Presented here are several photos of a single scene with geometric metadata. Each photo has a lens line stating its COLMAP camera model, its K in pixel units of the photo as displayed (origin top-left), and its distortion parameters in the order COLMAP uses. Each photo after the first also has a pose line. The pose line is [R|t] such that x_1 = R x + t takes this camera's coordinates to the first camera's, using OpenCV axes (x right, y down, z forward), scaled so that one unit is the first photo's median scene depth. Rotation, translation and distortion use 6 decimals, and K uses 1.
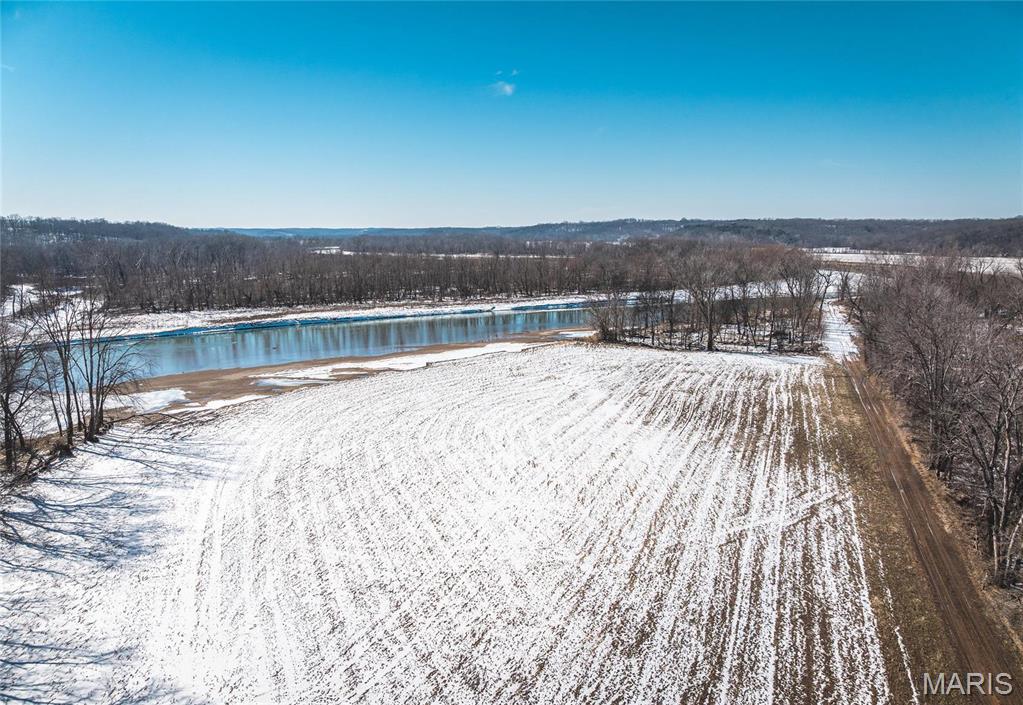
lens RADIAL K [[728.7, 0, 511.1], [0, 728.7, 352.2], [0, 0, 1]] dist [-0.026770, 0.010270]
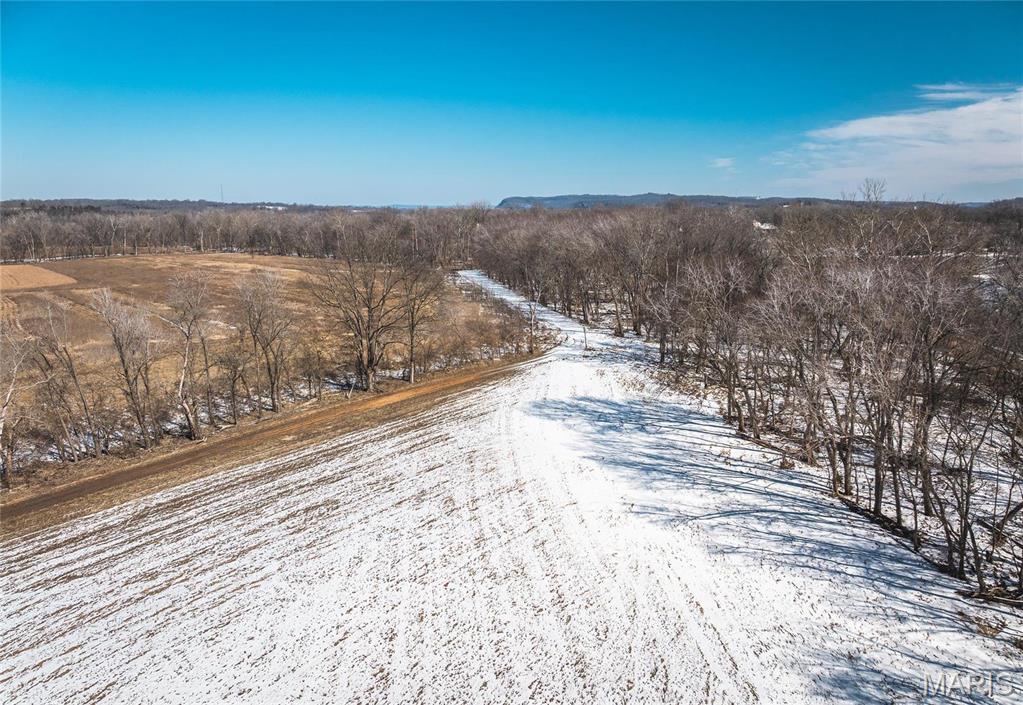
lens RADIAL K [[728.7, 0, 512.6], [0, 728.7, 351.7], [0, 0, 1]] dist [-0.026770, 0.010270]
pose [[-0.966883, -0.047219, 0.250813, -0.424820], [0.044047, 0.937116, 0.346227, -0.270927], [-0.251389, 0.345809, -0.904002, 1.749695]]
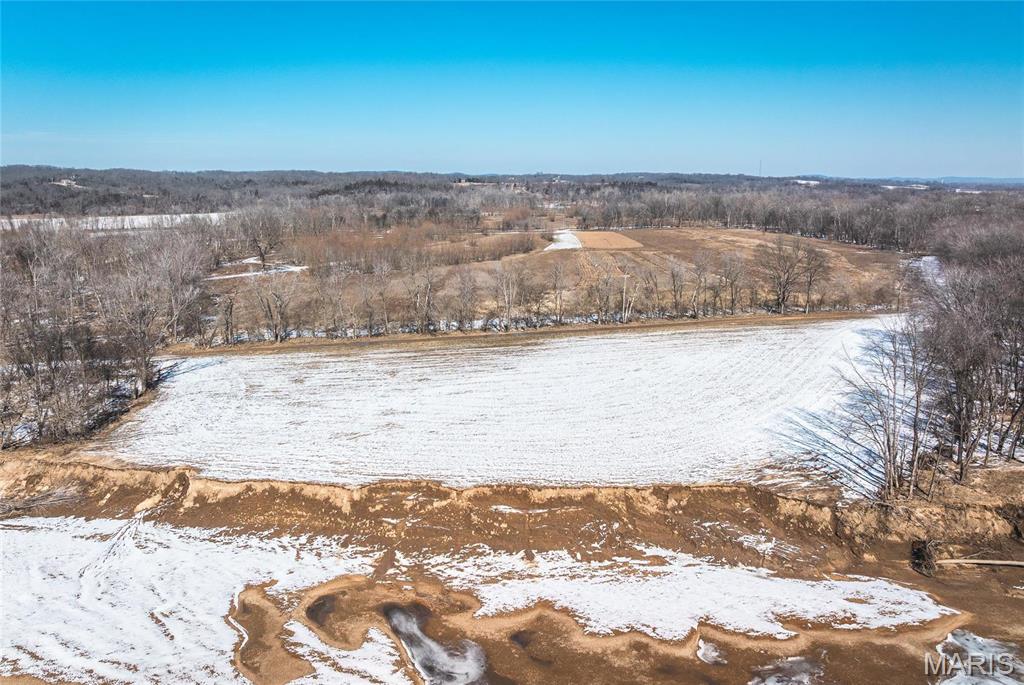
lens RADIAL K [[700.0, 0, 513.2], [0, 700.0, 342.4], [0, 0, 1]] dist [-0.045899, -0.001328]
pose [[-0.569842, -0.181751, 0.801403, -1.735927], [0.138146, 0.940167, 0.311451, -0.717831], [-0.810059, 0.288188, -0.510639, 3.196551]]
